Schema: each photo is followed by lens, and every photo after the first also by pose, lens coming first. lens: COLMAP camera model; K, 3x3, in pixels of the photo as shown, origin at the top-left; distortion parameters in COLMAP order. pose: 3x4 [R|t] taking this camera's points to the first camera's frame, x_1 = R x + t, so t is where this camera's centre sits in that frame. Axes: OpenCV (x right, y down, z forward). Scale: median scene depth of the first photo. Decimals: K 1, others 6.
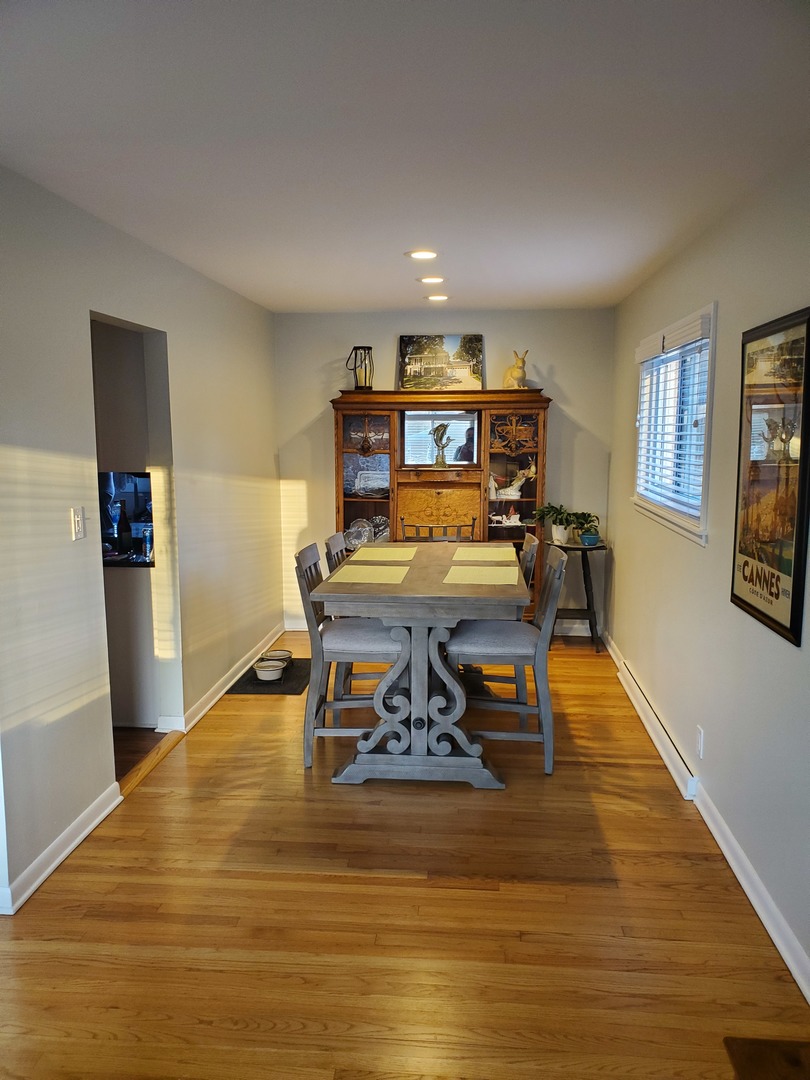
lens RADIAL K [[833.1, 0, 405.0], [0, 833.1, 540.0], [0, 0, 1]] dist [-0.016103, 0.003646]
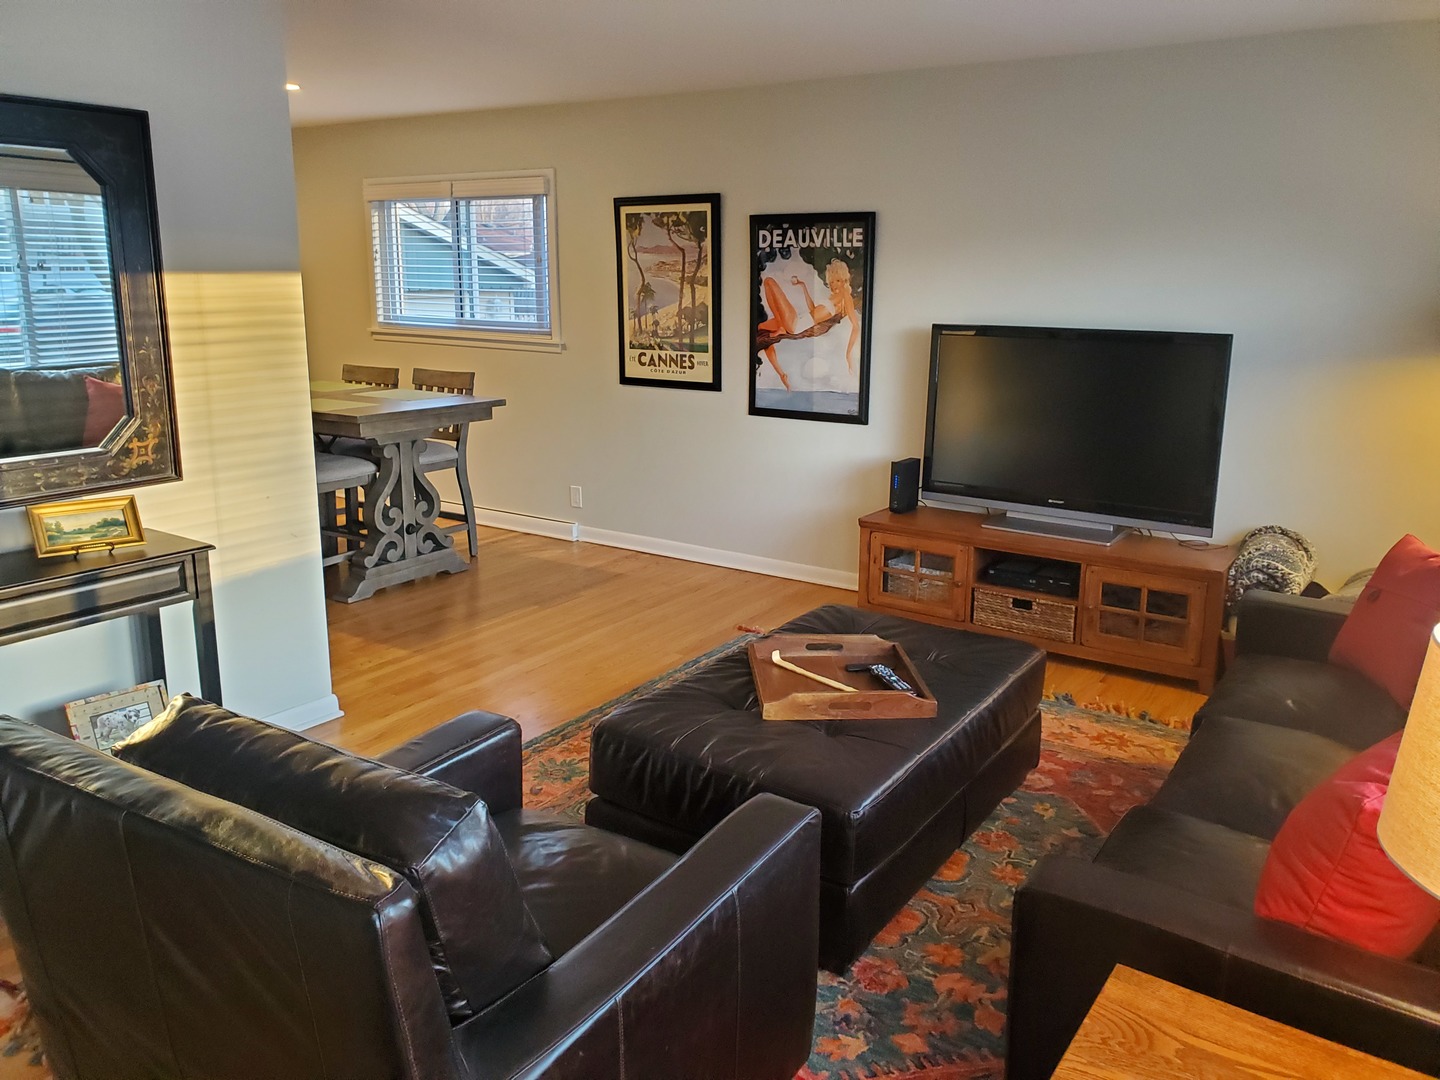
lens RADIAL K [[1190.5, 0, 720.0], [0, 1190.5, 540.0], [0, 0, 1]] dist [-0.029915, -0.005301]
pose [[0.481846, -0.197570, 0.853692, -1.153946], [0.103853, 0.980259, 0.168244, 0.007824], [-0.870080, 0.007591, 0.492853, -0.157542]]
